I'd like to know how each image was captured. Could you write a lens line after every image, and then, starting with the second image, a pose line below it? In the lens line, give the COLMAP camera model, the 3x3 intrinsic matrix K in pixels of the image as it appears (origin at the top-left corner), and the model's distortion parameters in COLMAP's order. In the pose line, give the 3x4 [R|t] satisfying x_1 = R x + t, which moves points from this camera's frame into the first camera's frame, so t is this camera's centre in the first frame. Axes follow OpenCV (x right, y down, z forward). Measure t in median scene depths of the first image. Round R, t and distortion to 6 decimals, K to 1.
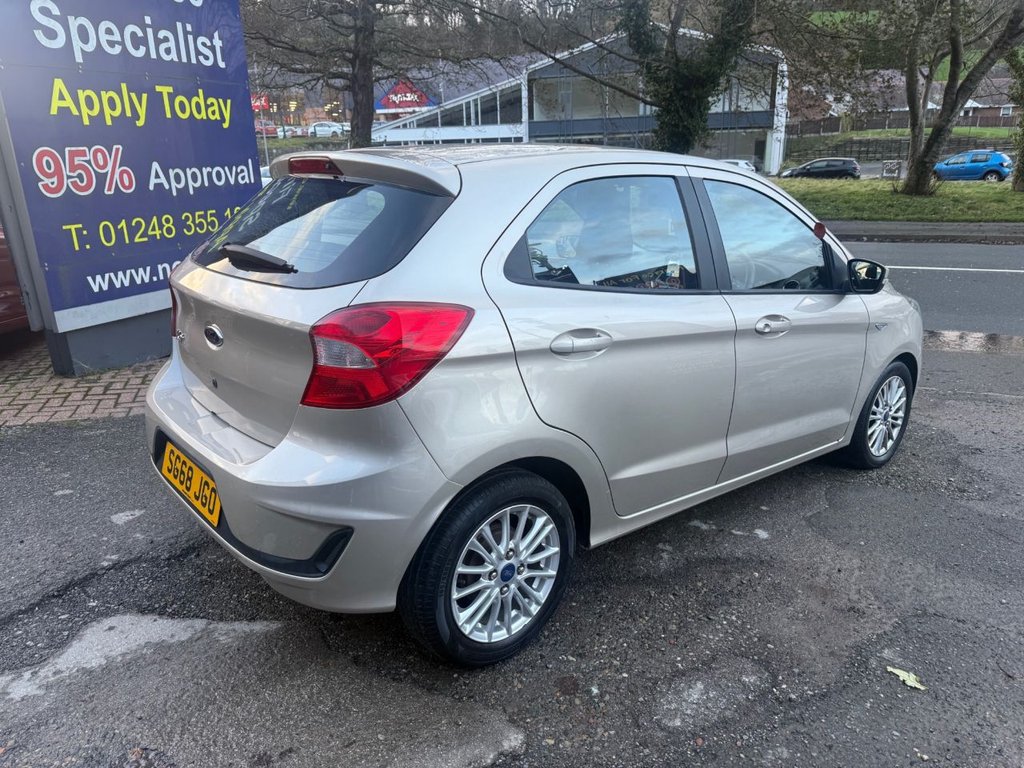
lens RADIAL K [[726.7, 0, 516.2], [0, 726.7, 391.9], [0, 0, 1]] dist [0.027857, -0.033962]
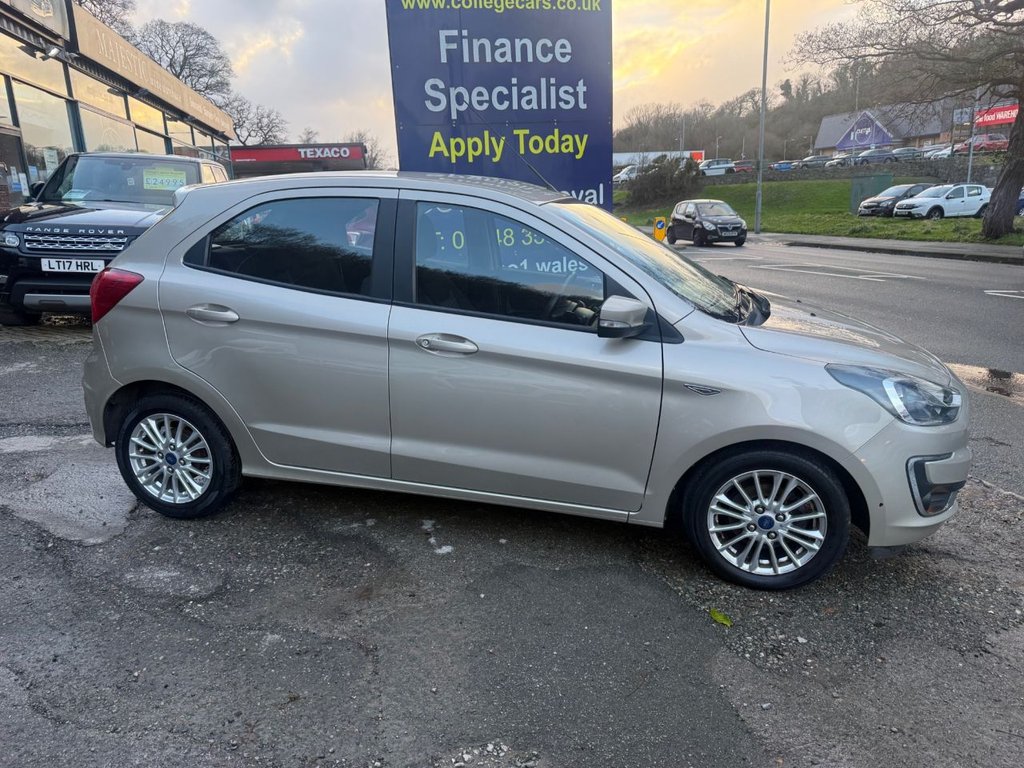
lens RADIAL K [[722.4, 0, 513.3], [0, 722.4, 394.7], [0, 0, 1]] dist [0.039118, -0.046079]
pose [[0.599530, 0.206855, -0.773159, 0.674112], [-0.224263, 0.970743, 0.085819, -0.072784], [0.768291, 0.121940, 0.628379, 0.254659]]
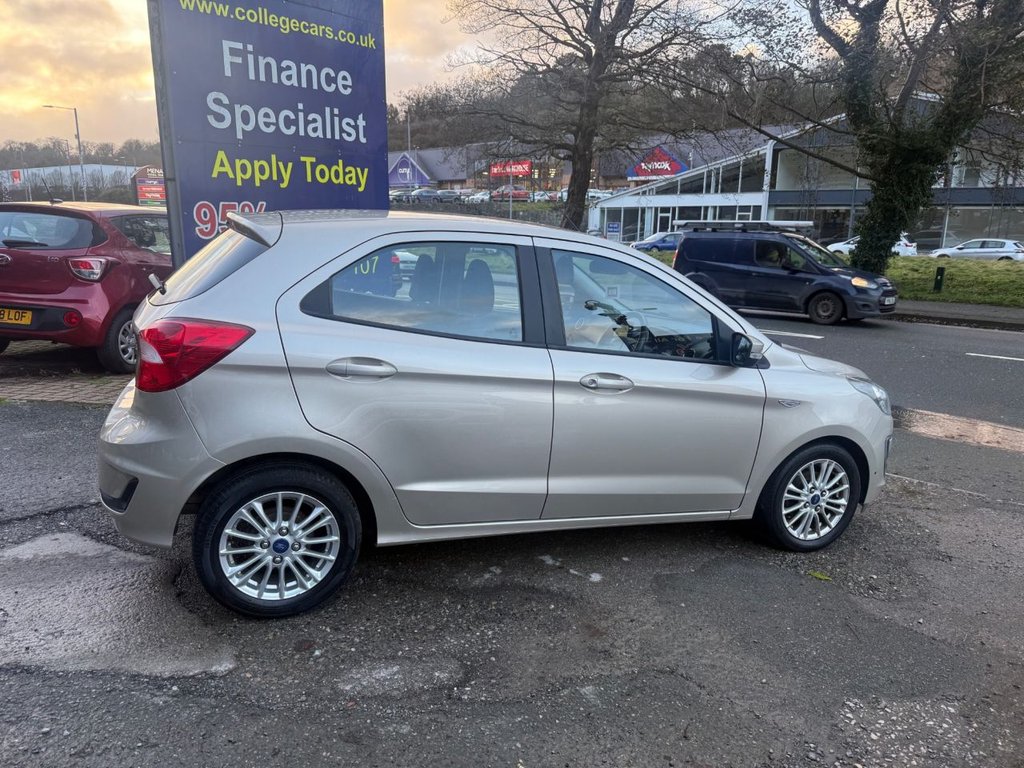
lens RADIAL K [[722.4, 0, 513.3], [0, 722.4, 394.7], [0, 0, 1]] dist [0.039118, -0.046079]
pose [[0.942091, 0.114657, -0.315149, 0.316324], [-0.138586, 0.988849, -0.054520, 0.002974], [0.305383, 0.095038, 0.947475, -0.034862]]
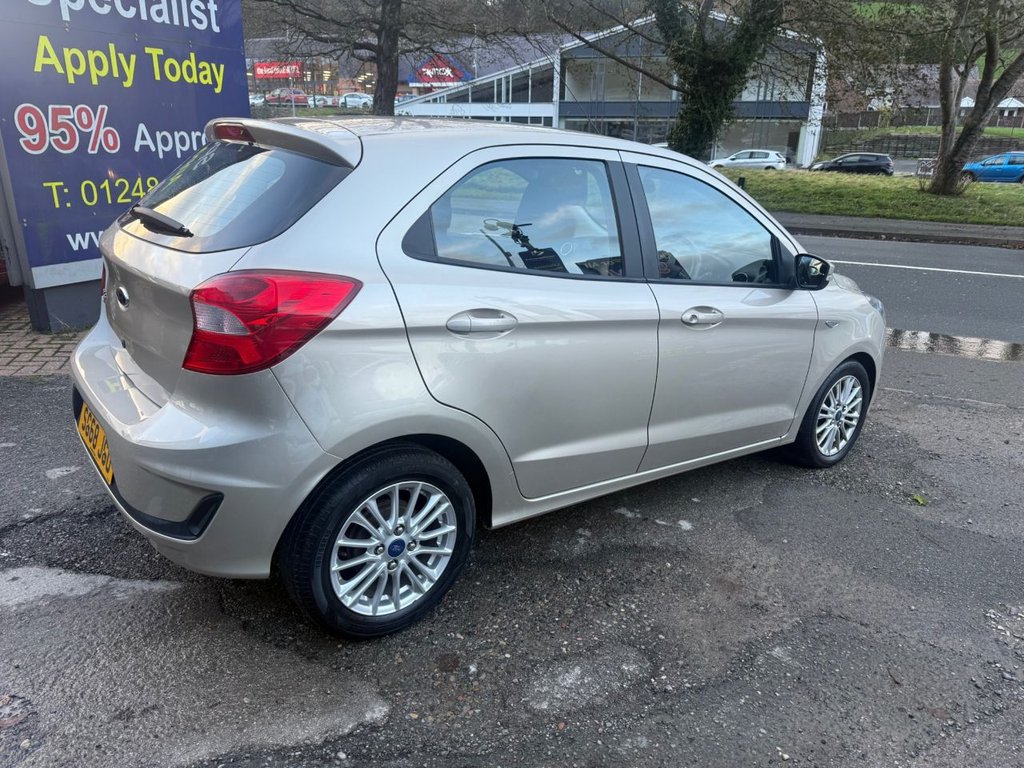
lens RADIAL K [[730.6, 0, 518.4], [0, 730.6, 386.8], [0, 0, 1]] dist [0.020600, -0.025969]
pose [[0.998187, 0.054702, -0.025096, 0.074181], [-0.054253, 0.998361, 0.018231, -0.000248], [0.026052, -0.016837, 0.999519, 0.000279]]
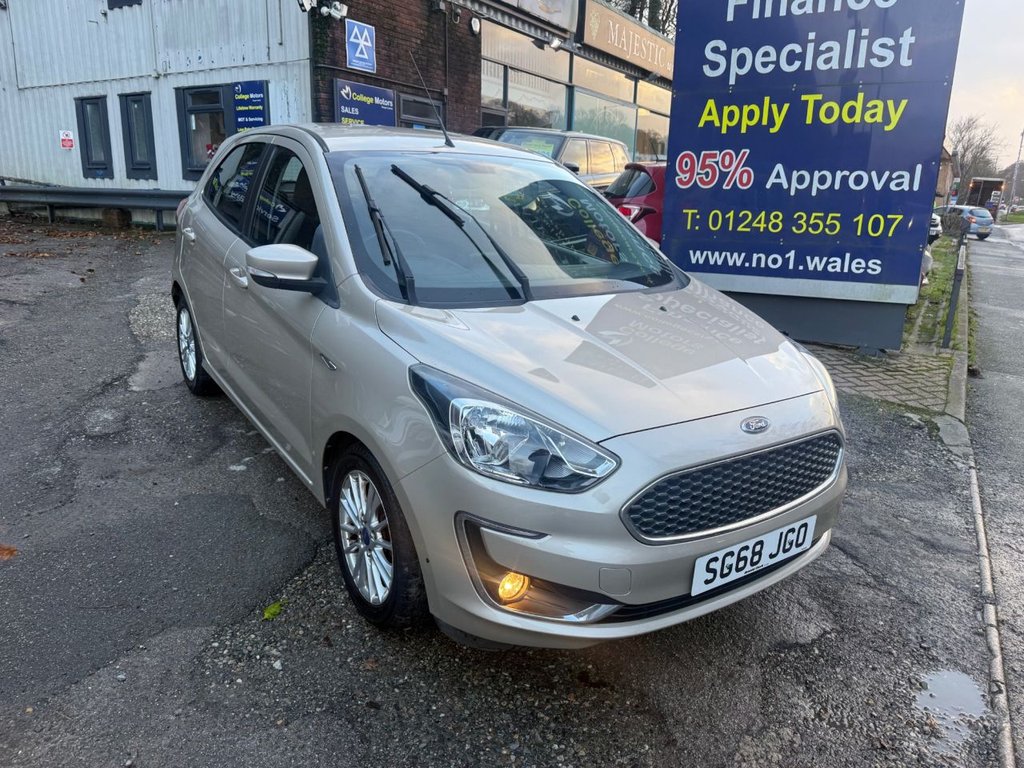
lens RADIAL K [[737.2, 0, 512.0], [0, 737.2, 384.0], [0, 0, 1]] dist [0.004457, -0.007760]
pose [[-0.102164, 0.271033, -0.957133, 0.792219], [-0.329038, 0.898802, 0.289636, -0.225393], [0.938774, 0.344524, -0.002645, 0.810095]]
